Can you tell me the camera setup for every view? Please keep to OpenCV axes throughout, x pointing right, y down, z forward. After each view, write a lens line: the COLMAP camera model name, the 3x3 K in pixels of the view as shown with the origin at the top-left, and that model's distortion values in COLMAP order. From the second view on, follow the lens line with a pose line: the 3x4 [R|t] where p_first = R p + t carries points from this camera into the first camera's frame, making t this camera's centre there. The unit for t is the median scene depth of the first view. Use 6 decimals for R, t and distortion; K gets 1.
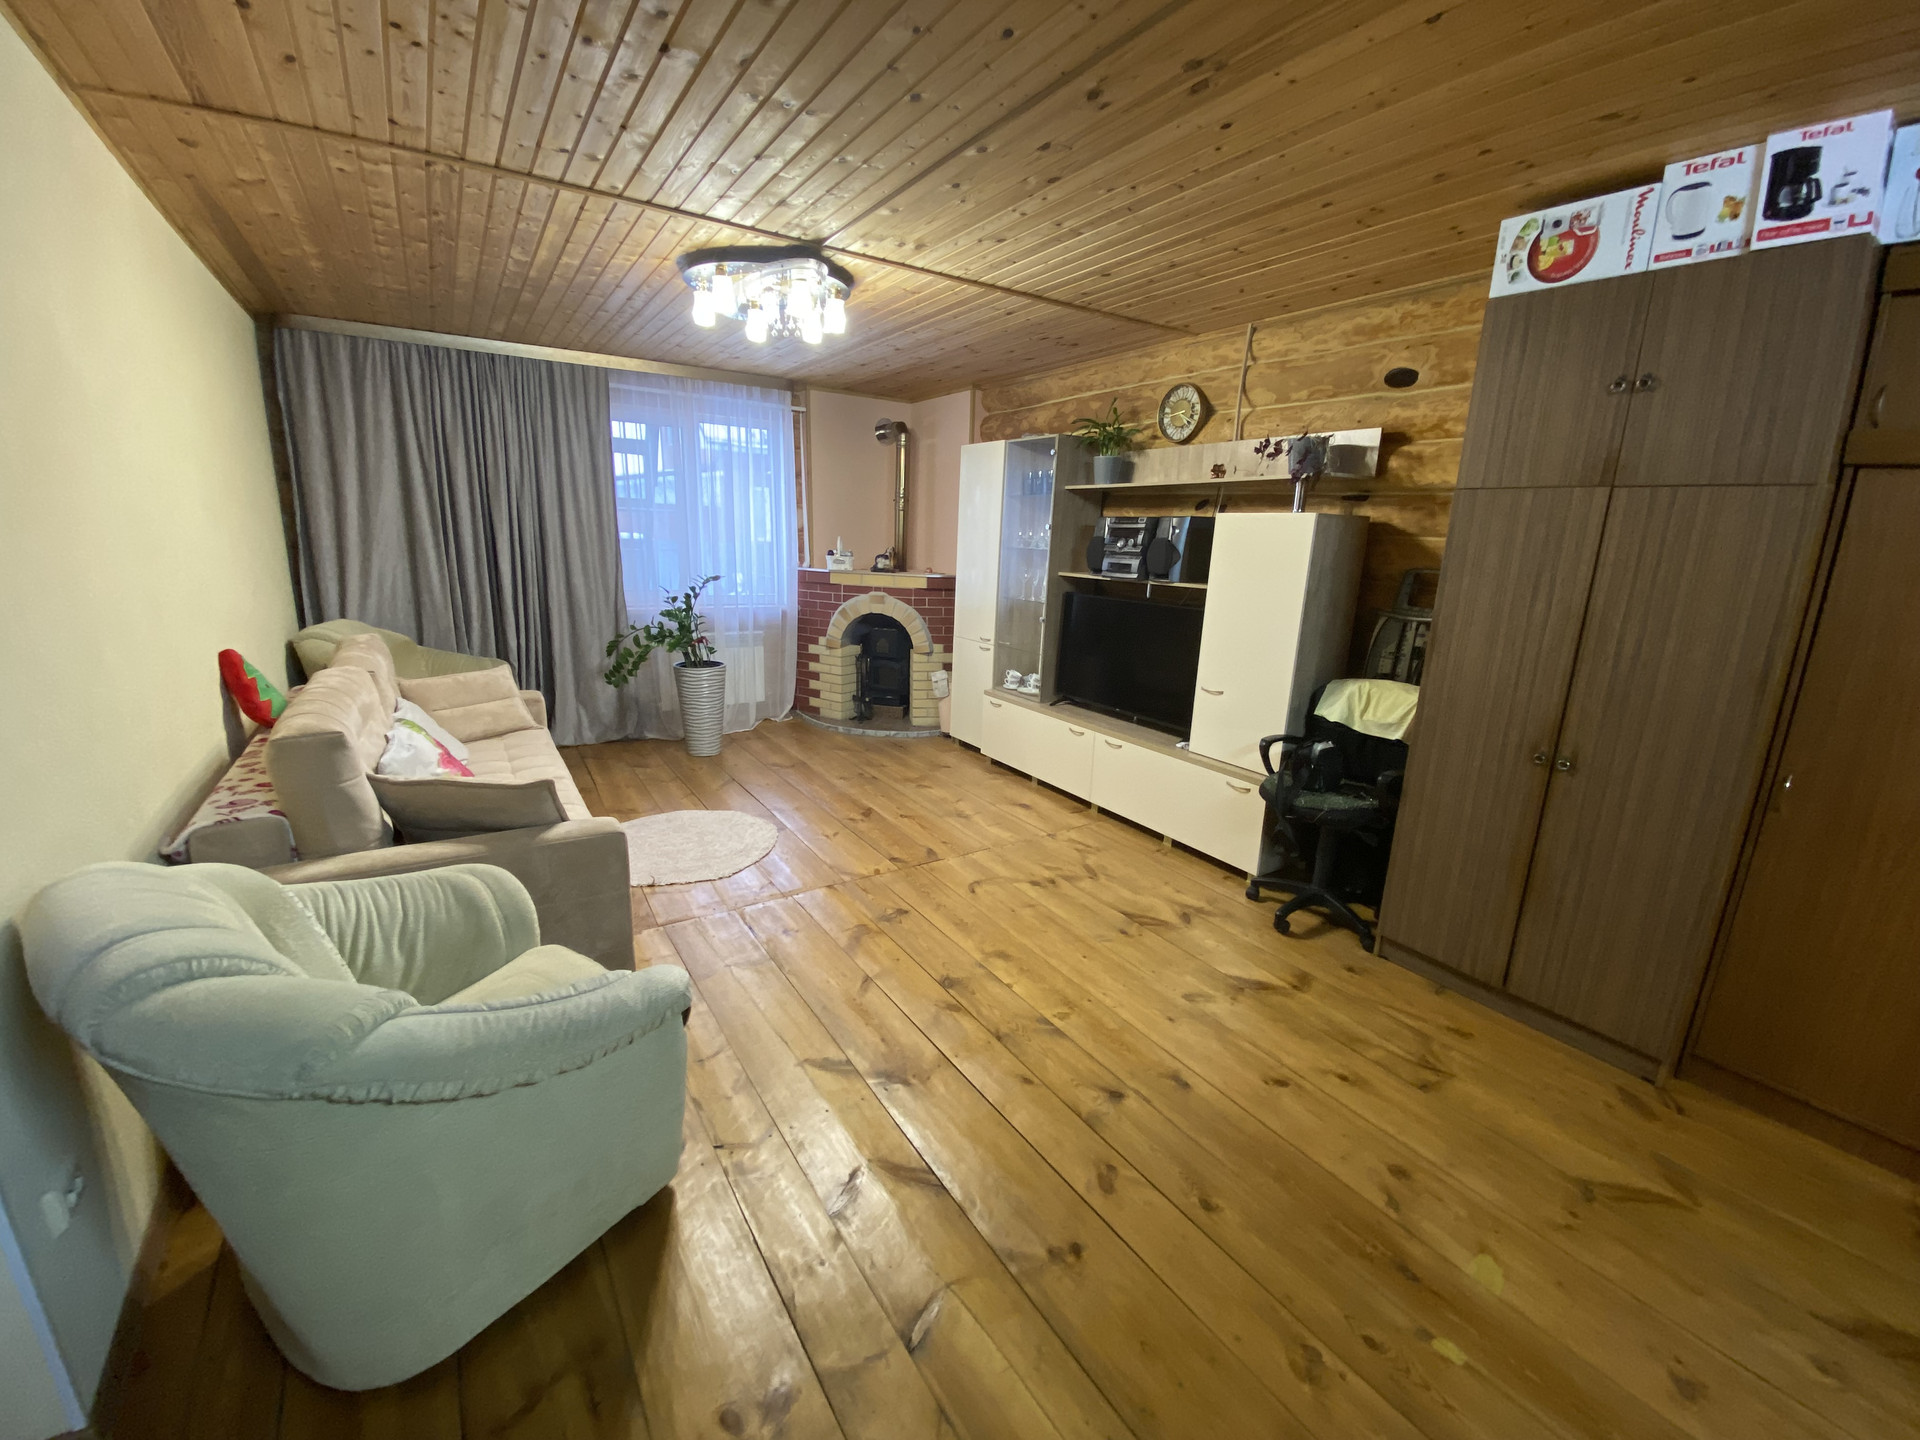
lens RADIAL K [[784.0, 0, 960.0], [0, 784.0, 720.0], [0, 0, 1]] dist [0.035815, -0.027615]
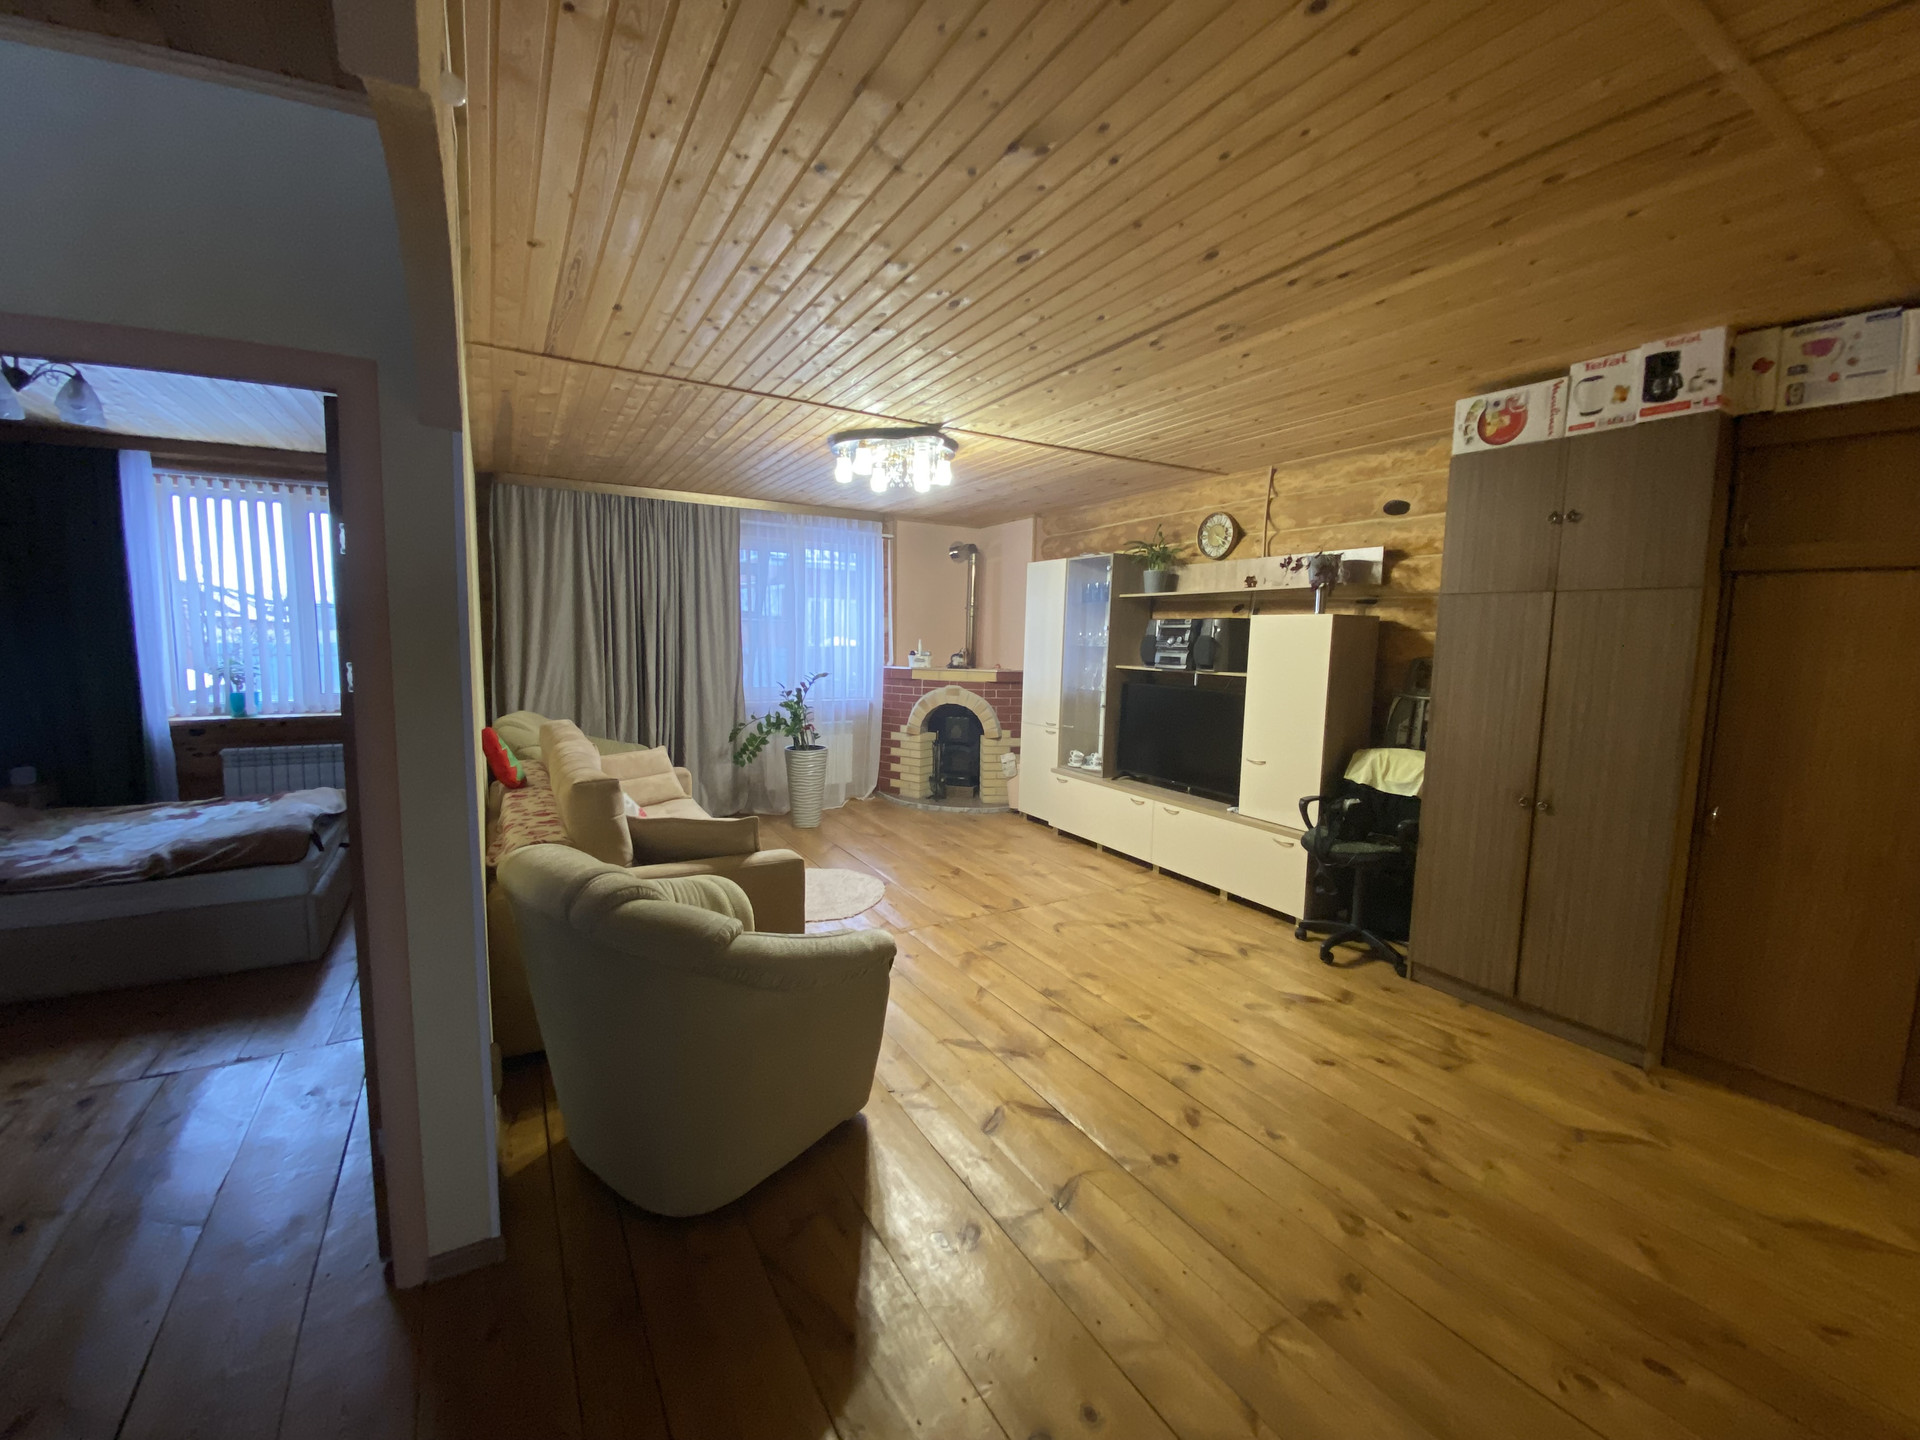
lens RADIAL K [[774.5, 0, 961.6], [0, 774.5, 715.2], [0, 0, 1]] dist [0.035253, -0.029457]
pose [[0.998809, -0.008622, -0.048017, -0.075633], [0.002173, 0.991143, -0.132781, 0.057962], [0.048736, 0.132519, 0.989982, -0.223981]]
